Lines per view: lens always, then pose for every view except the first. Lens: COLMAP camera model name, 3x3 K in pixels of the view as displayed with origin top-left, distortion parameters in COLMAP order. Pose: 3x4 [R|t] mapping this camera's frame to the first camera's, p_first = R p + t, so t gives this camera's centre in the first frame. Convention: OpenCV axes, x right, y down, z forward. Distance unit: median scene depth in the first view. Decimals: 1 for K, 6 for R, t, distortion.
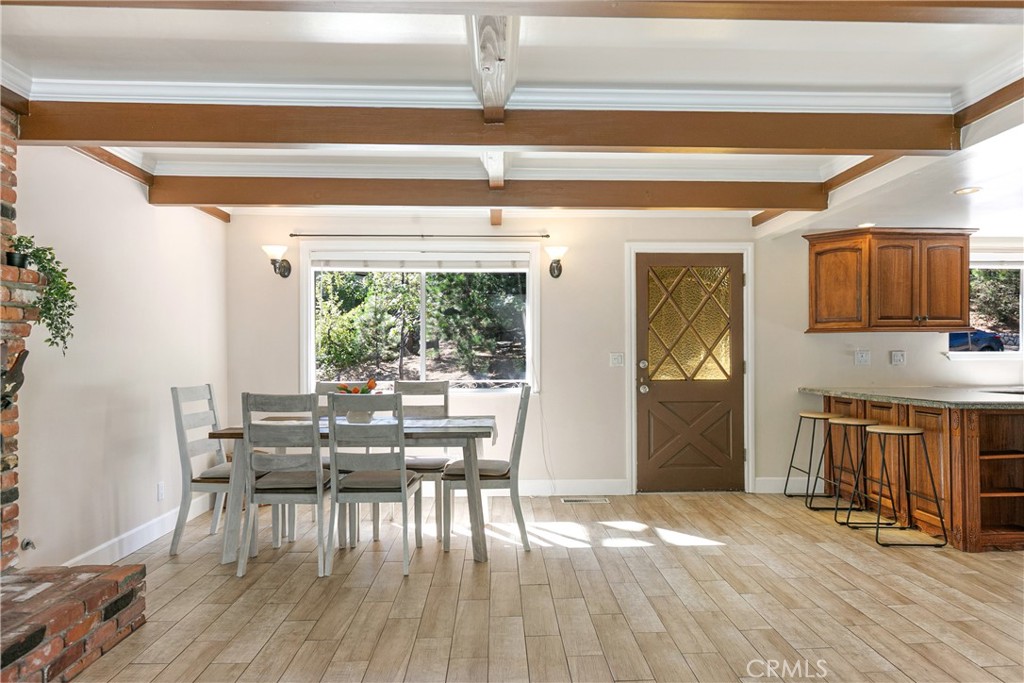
lens RADIAL K [[640.6, 0, 523.2], [0, 640.6, 352.4], [0, 0, 1]] dist [0.007422, -0.000957]
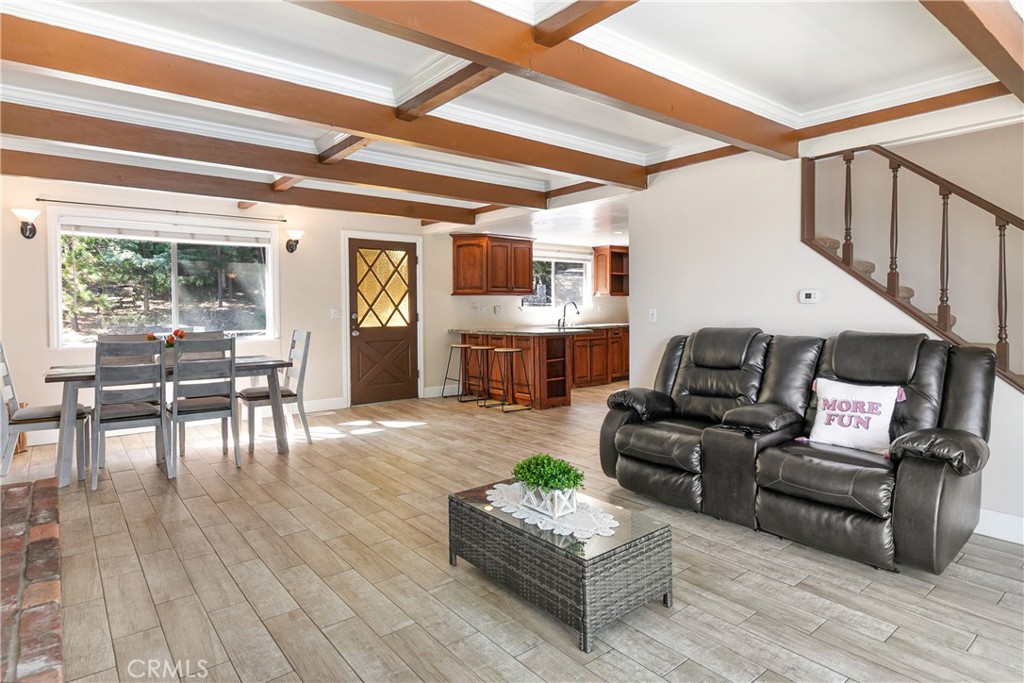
lens RADIAL K [[566.3, 0, 513.5], [0, 566.3, 316.1], [0, 0, 1]] dist [0.003505, 0.000141]
pose [[0.802165, -0.012736, 0.596967, -0.301990], [0.003778, 0.999861, 0.016255, -0.001108], [-0.597090, -0.010784, 0.802101, -0.243476]]
